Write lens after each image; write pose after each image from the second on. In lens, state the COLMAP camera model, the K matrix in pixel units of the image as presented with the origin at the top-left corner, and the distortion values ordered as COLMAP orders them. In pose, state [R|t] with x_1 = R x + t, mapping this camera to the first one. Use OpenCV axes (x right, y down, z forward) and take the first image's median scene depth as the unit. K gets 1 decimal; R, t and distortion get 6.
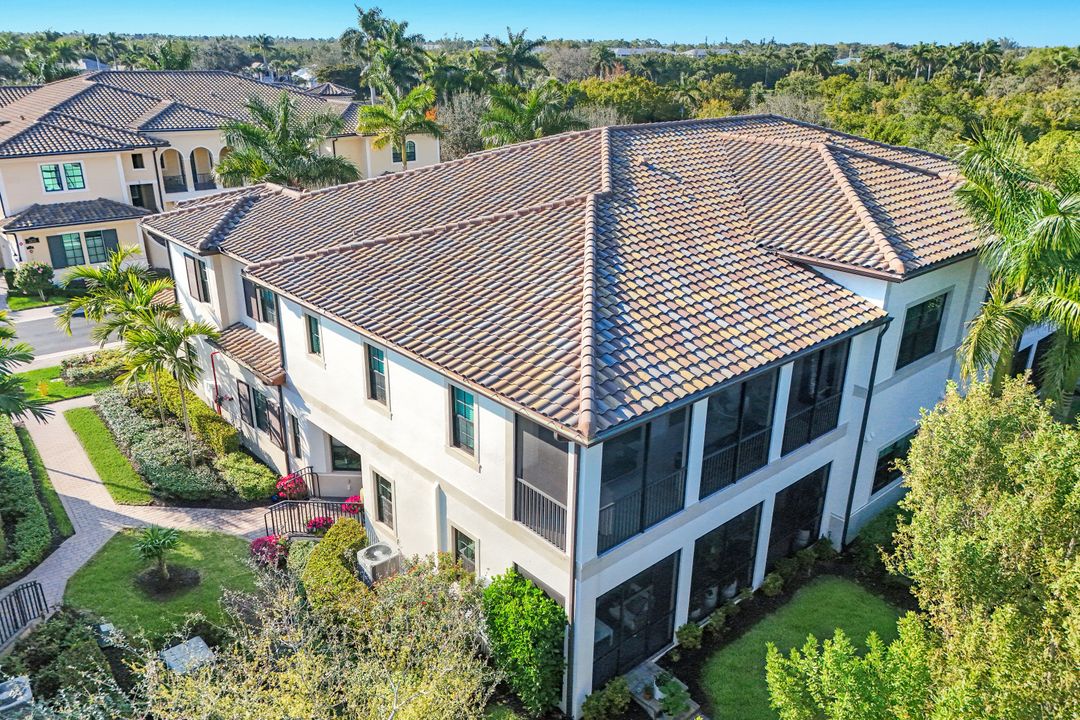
lens RADIAL K [[796.2, 0, 516.9], [0, 796.2, 359.1], [0, 0, 1]] dist [0.092778, -0.082256]
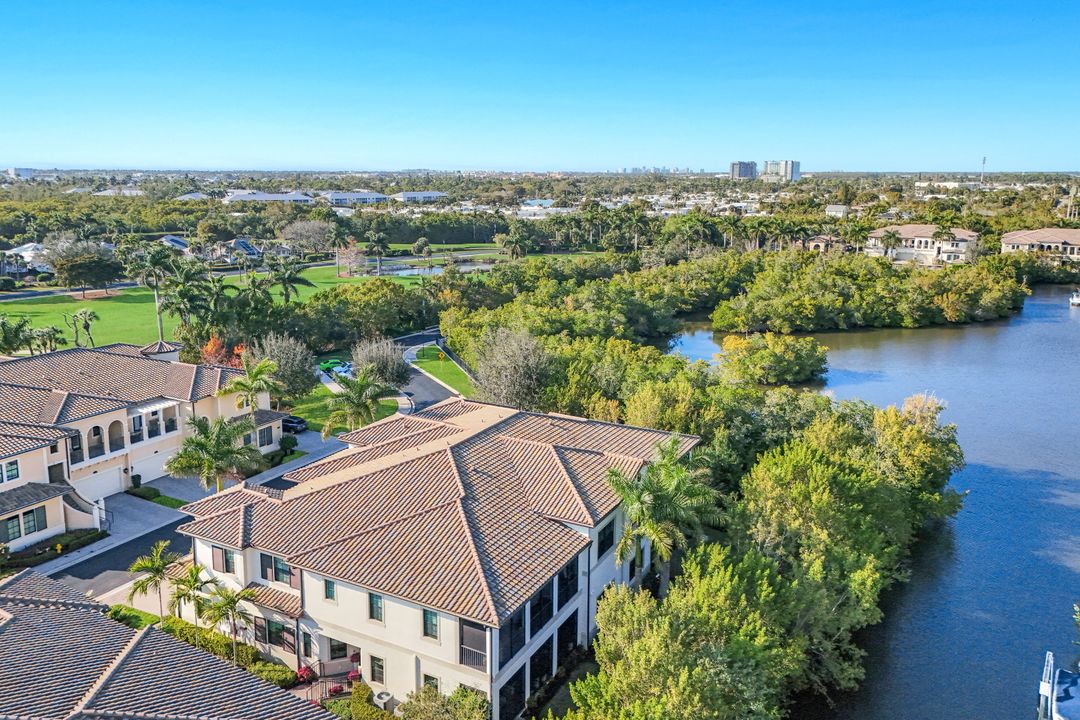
lens RADIAL K [[796.2, 0, 516.9], [0, 796.2, 359.1], [0, 0, 1]] dist [0.092778, -0.082256]
pose [[0.941777, -0.076940, 0.327318, -0.463464], [0.127236, 0.982627, -0.135111, -0.285096], [-0.311236, 0.168891, 0.935205, -1.195681]]
